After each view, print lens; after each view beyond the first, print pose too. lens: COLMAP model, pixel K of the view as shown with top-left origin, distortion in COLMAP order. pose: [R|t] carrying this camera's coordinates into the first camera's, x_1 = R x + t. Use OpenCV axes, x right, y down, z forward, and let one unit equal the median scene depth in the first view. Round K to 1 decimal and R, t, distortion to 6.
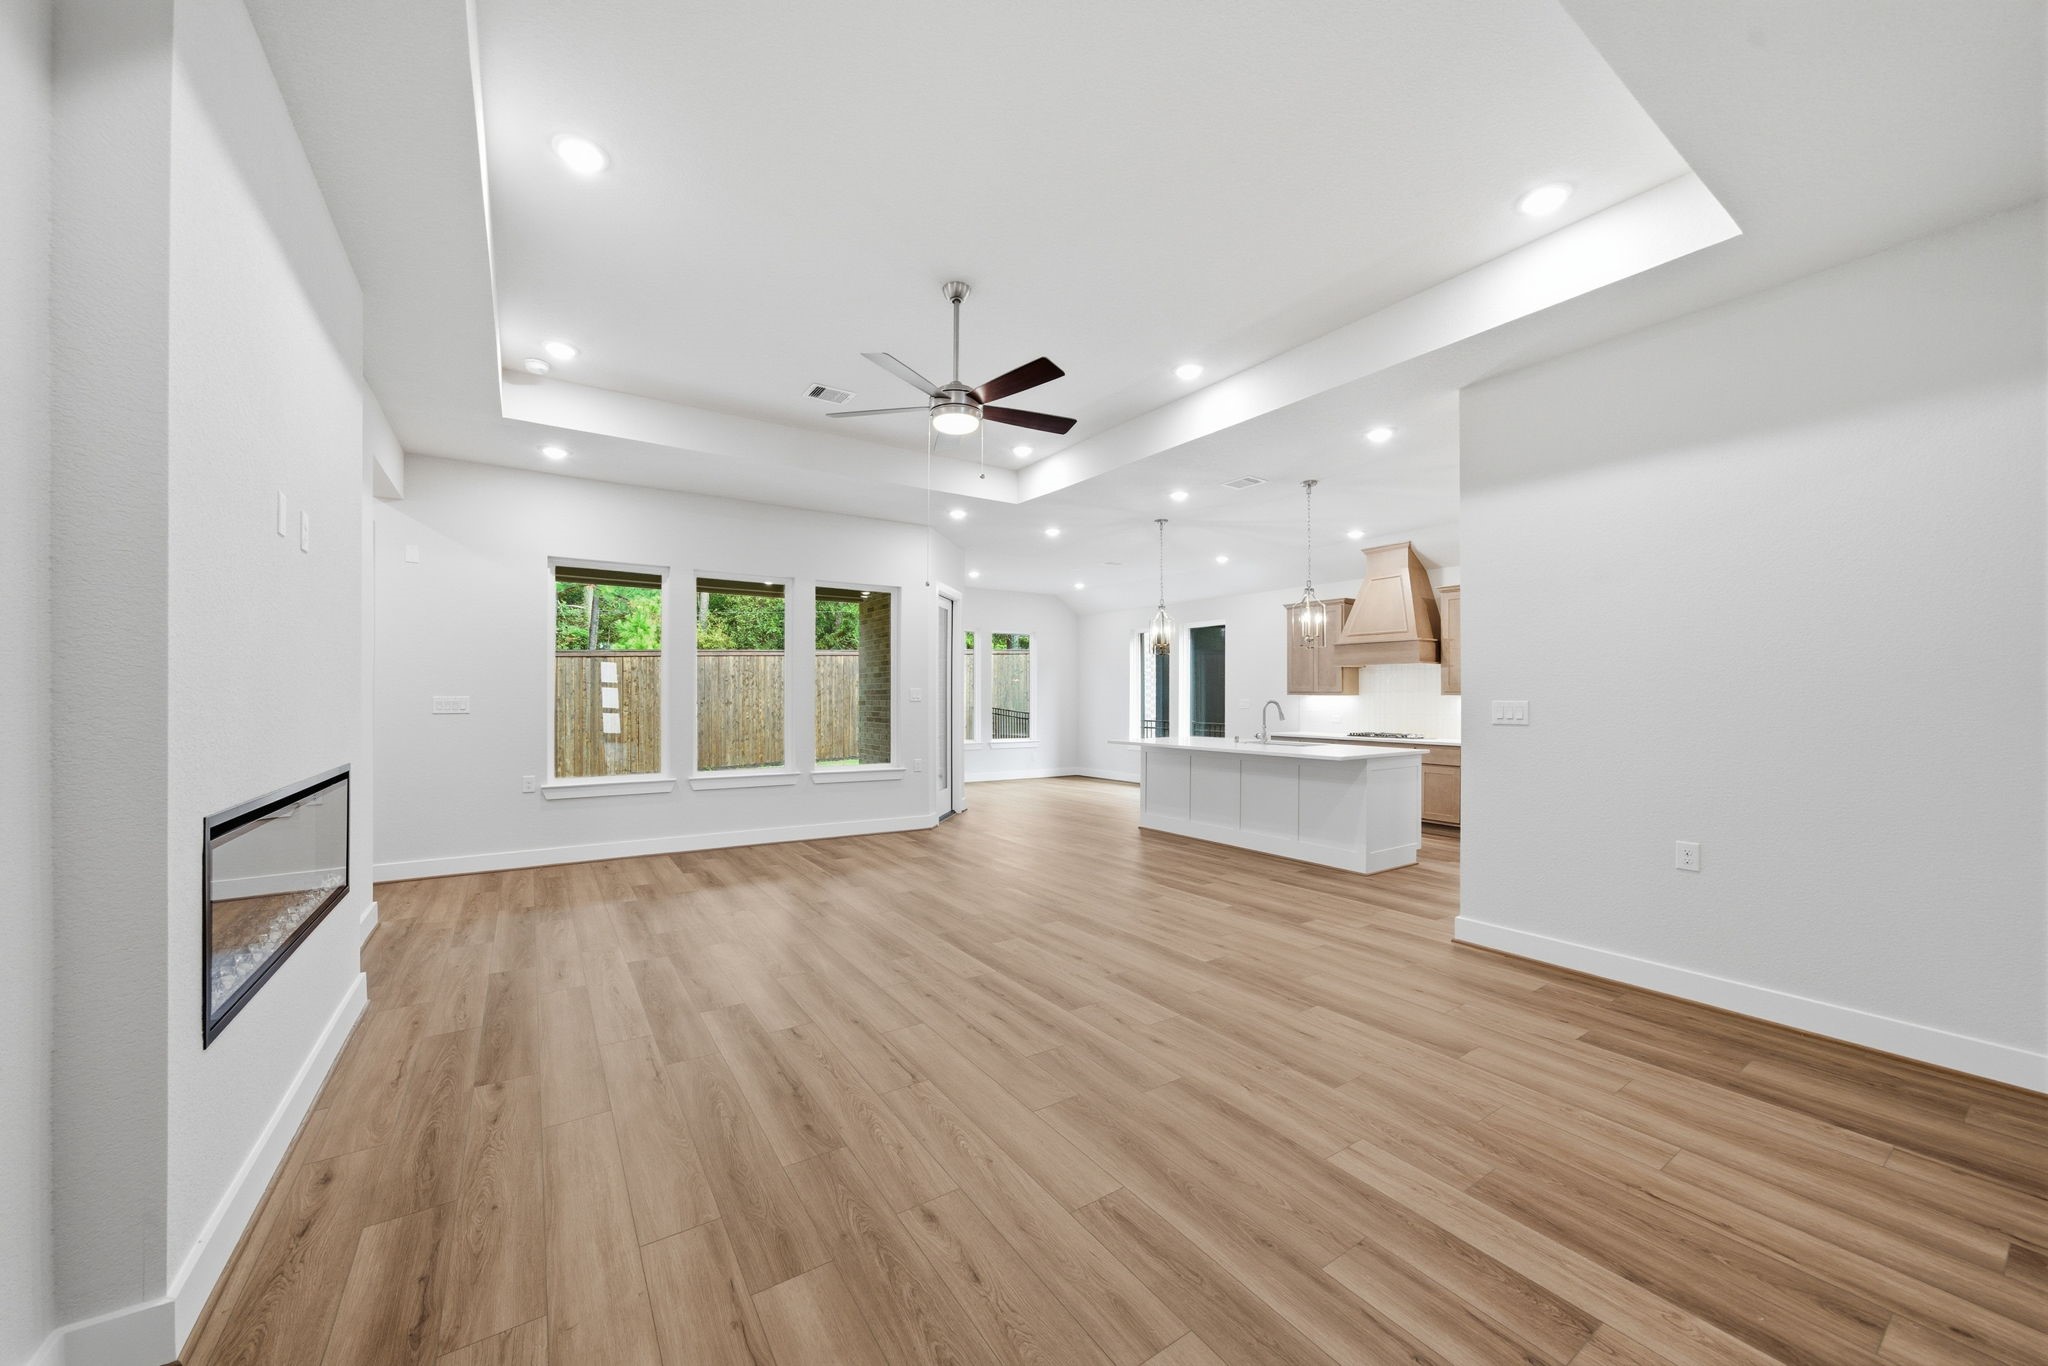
lens RADIAL K [[723.3, 0, 1014.8], [0, 723.3, 690.2], [0, 0, 1]] dist [0.000020, 0.000080]
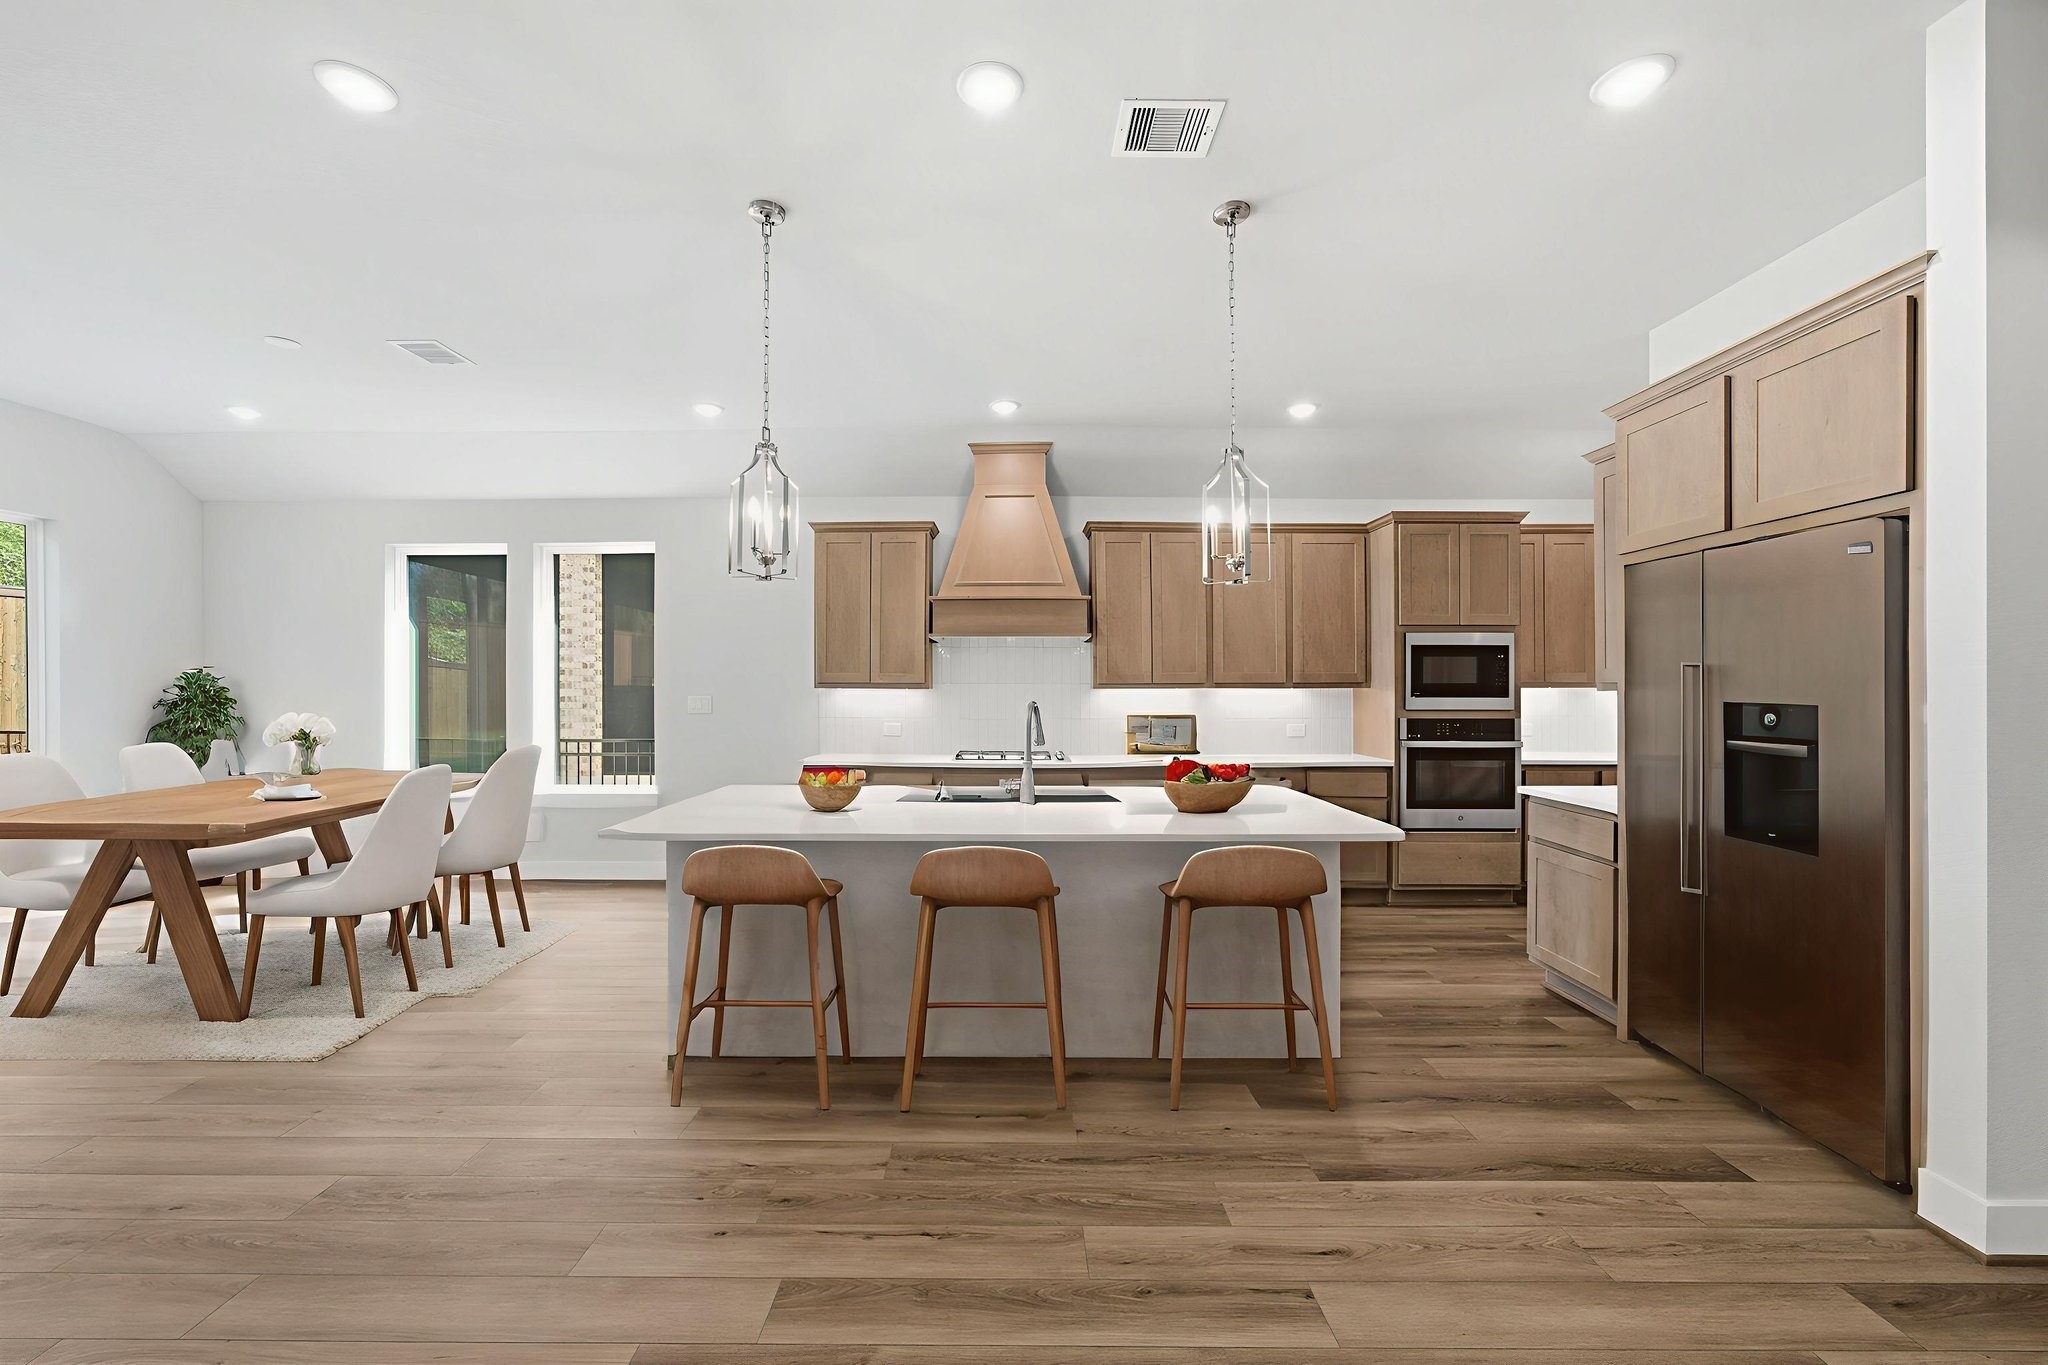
lens RADIAL K [[834.5, 0, 1008.5], [0, 834.5, 679.6], [0, 0, 1]] dist [-0.022289, 0.012682]
pose [[0.568701, 0.003249, 0.822538, -0.065212], [0.001260, 0.999988, -0.004821, 0.002750], [-0.822544, 0.003778, 0.568690, 0.617817]]
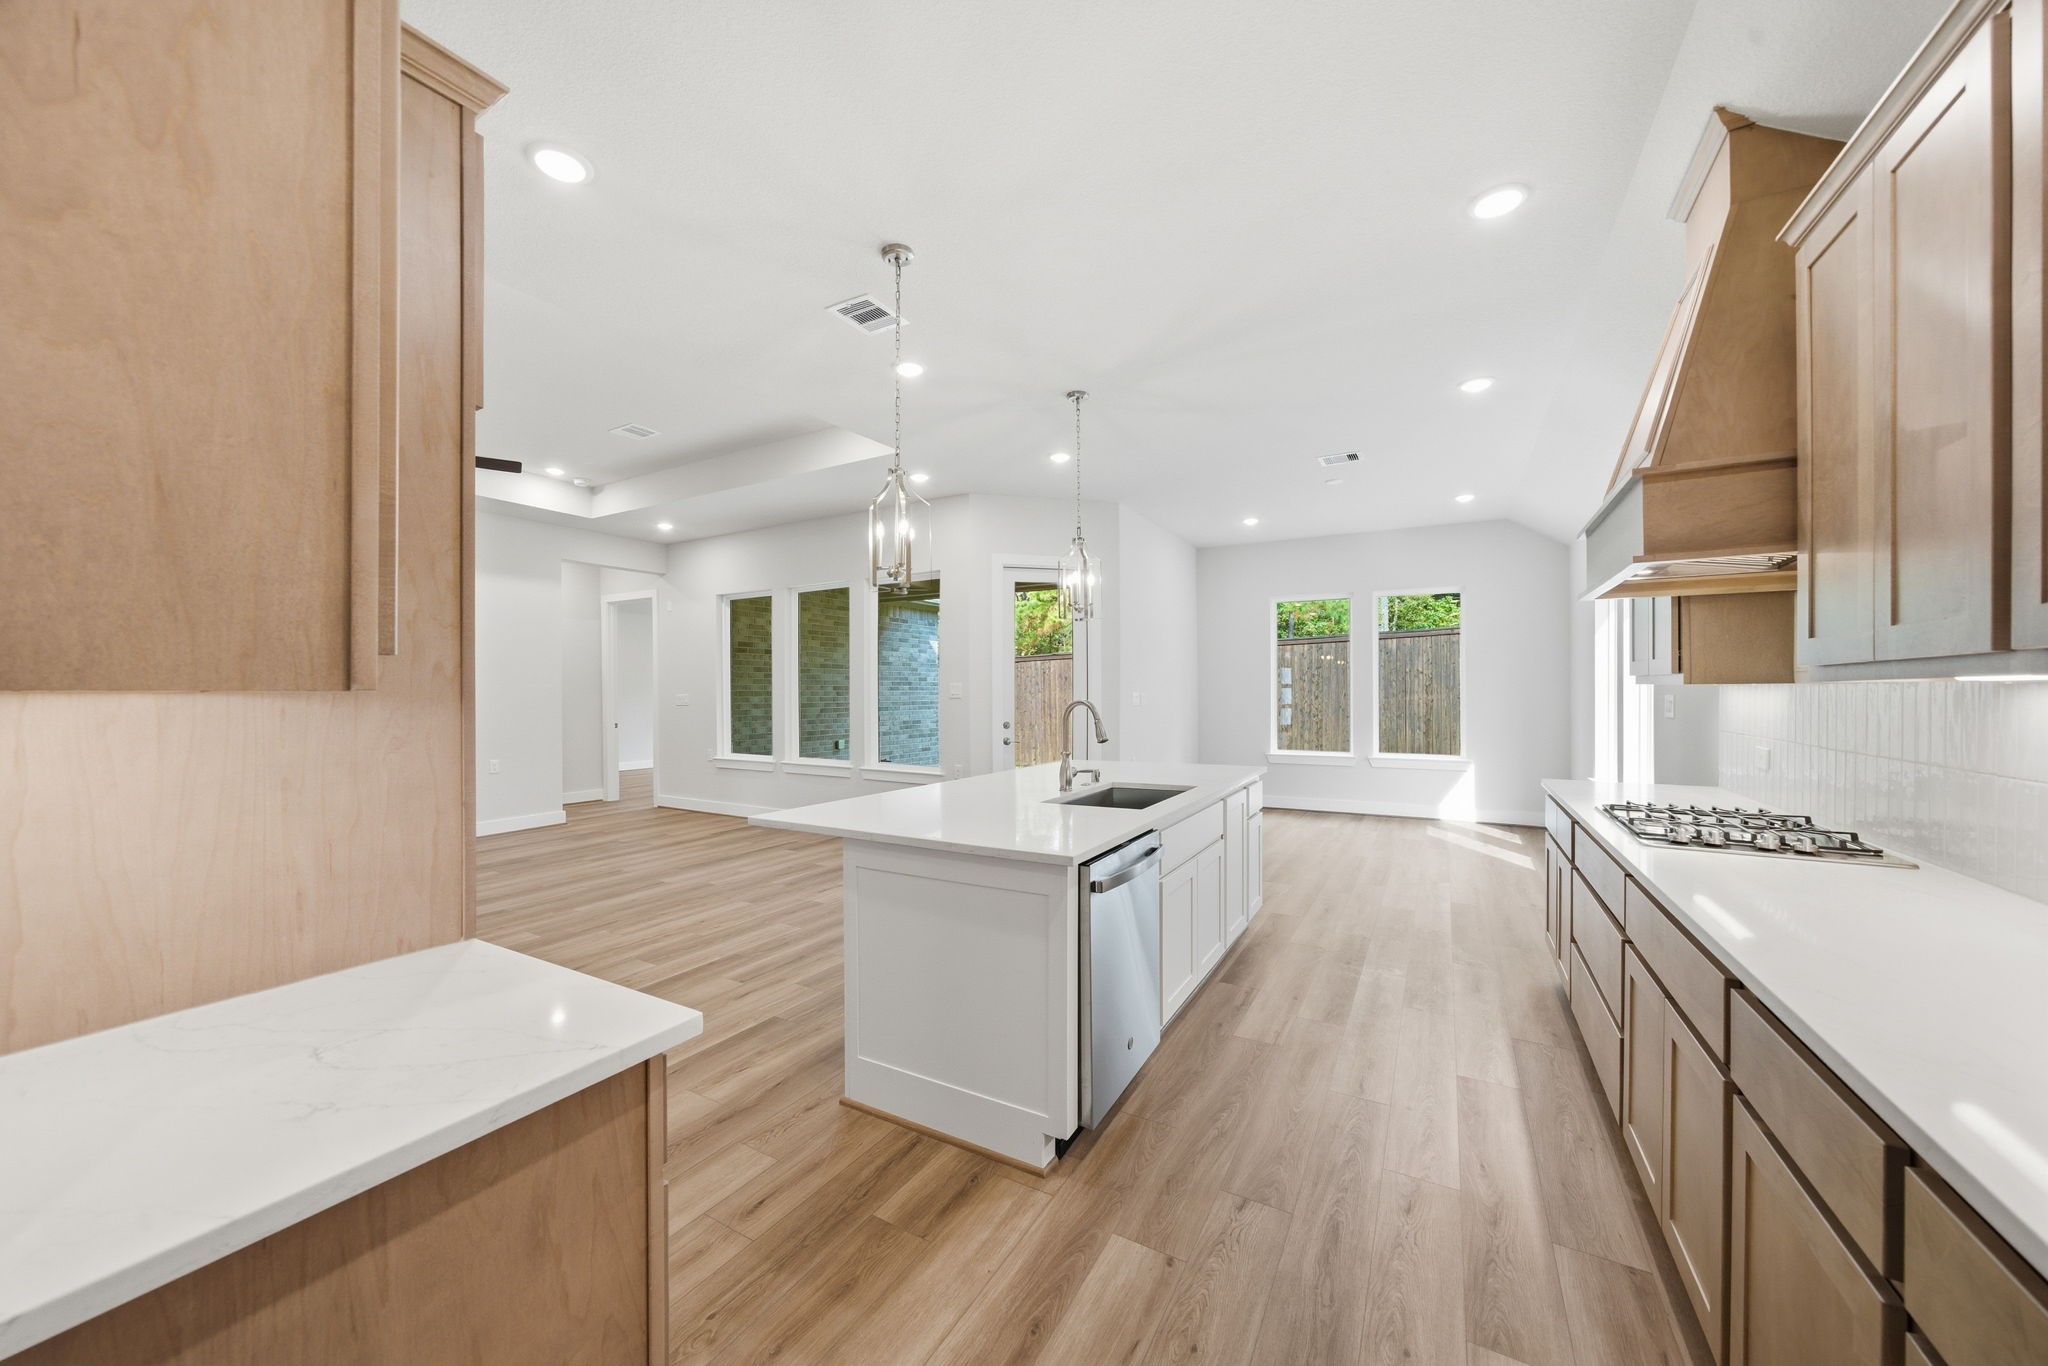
lens RADIAL K [[723.3, 0, 1014.8], [0, 723.3, 690.2], [0, 0, 1]] dist [0.000020, 0.000080]
pose [[0.429241, -0.001764, -0.903188, 0.659895], [0.009281, 0.999954, 0.002457, 0.002177], [0.903142, -0.009437, 0.429238, 0.645938]]
